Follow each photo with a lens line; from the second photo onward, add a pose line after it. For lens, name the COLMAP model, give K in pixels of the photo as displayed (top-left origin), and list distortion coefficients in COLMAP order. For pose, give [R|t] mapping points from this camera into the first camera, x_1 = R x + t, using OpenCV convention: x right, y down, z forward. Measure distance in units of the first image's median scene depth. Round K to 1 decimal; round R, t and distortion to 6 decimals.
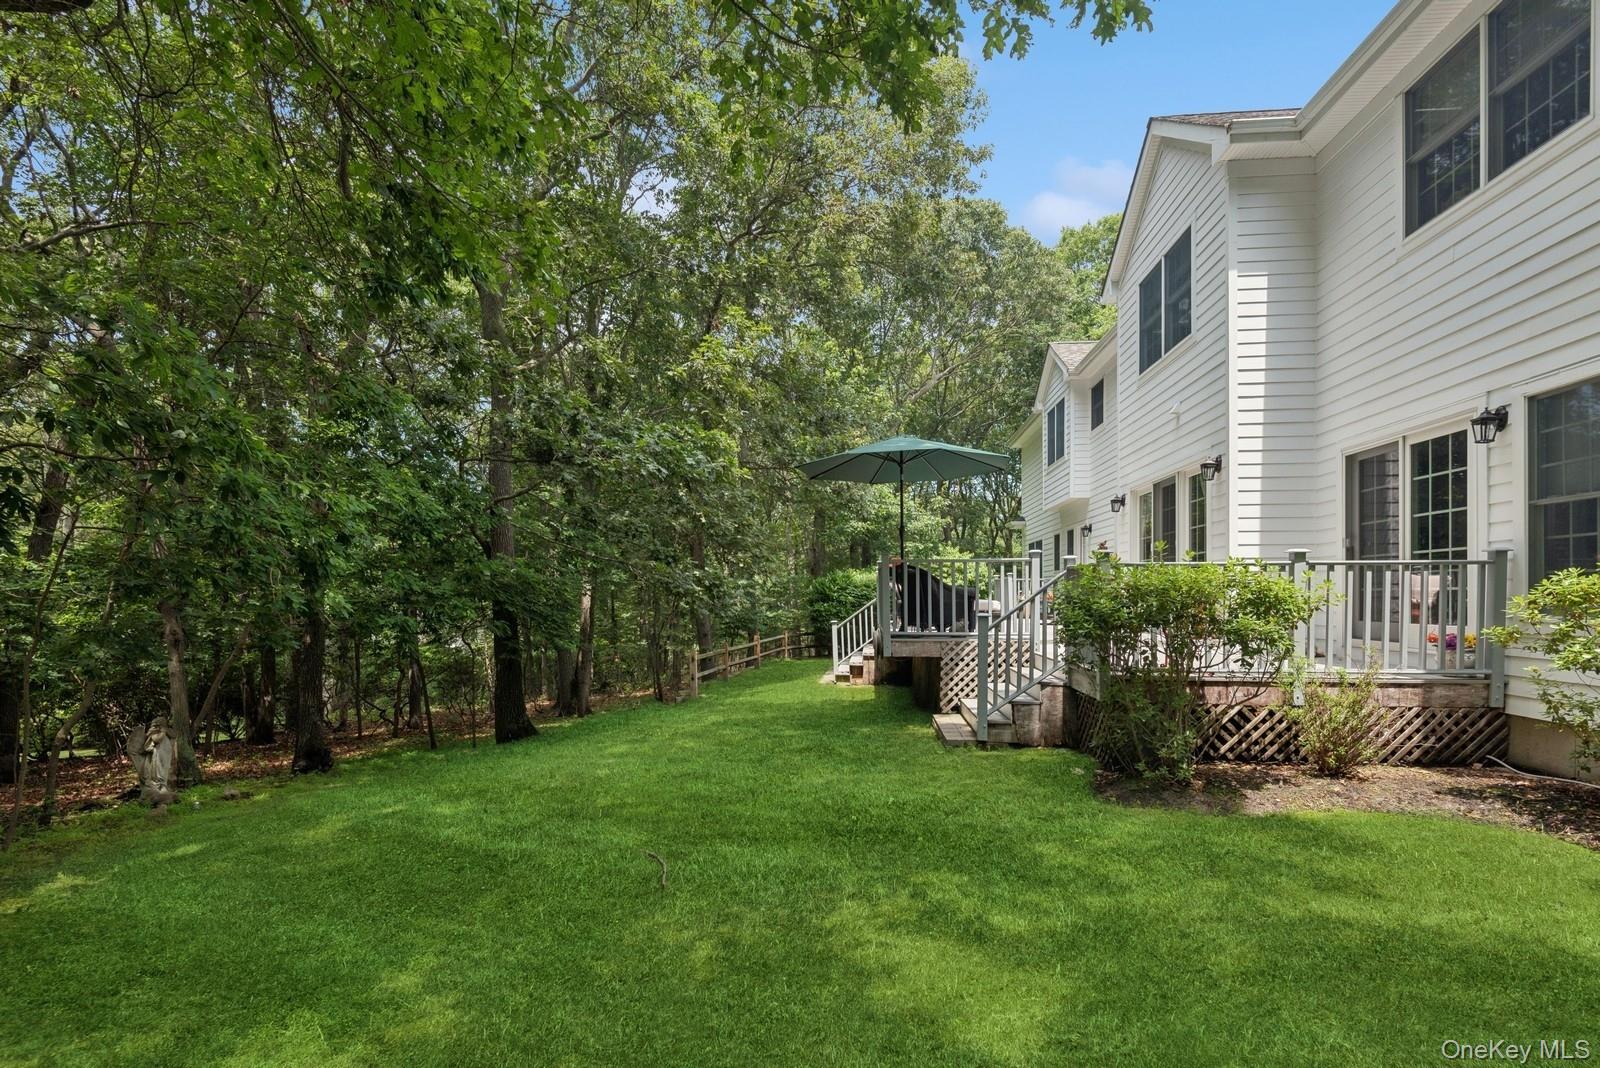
lens RADIAL K [[735.9, 0, 796.6], [0, 735.9, 596.2], [0, 0, 1]] dist [0.001371, -0.012470]
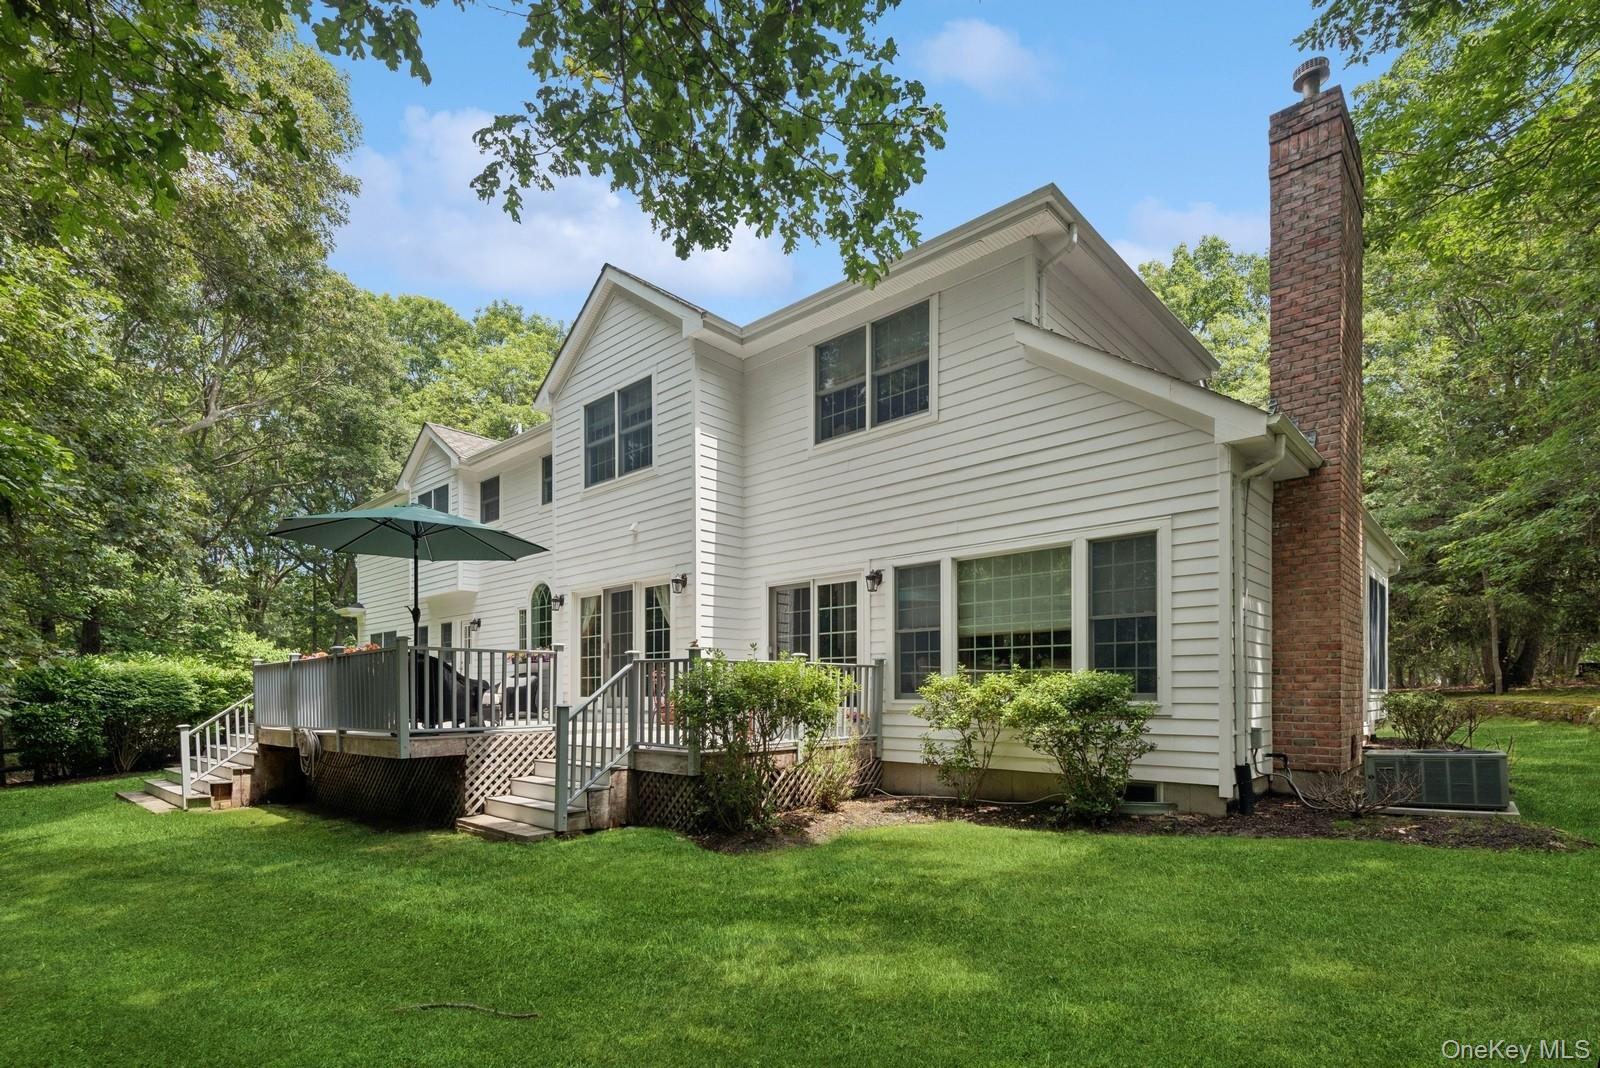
lens RADIAL K [[759.8, 0, 802.2], [0, 759.8, 678.1], [0, 0, 1]] dist [0.001022, -0.008609]
pose [[0.583912, 0.014034, 0.811696, -0.344125], [0.004526, 0.999779, -0.020541, 0.008622], [-0.811804, 0.015668, 0.583719, 0.109157]]
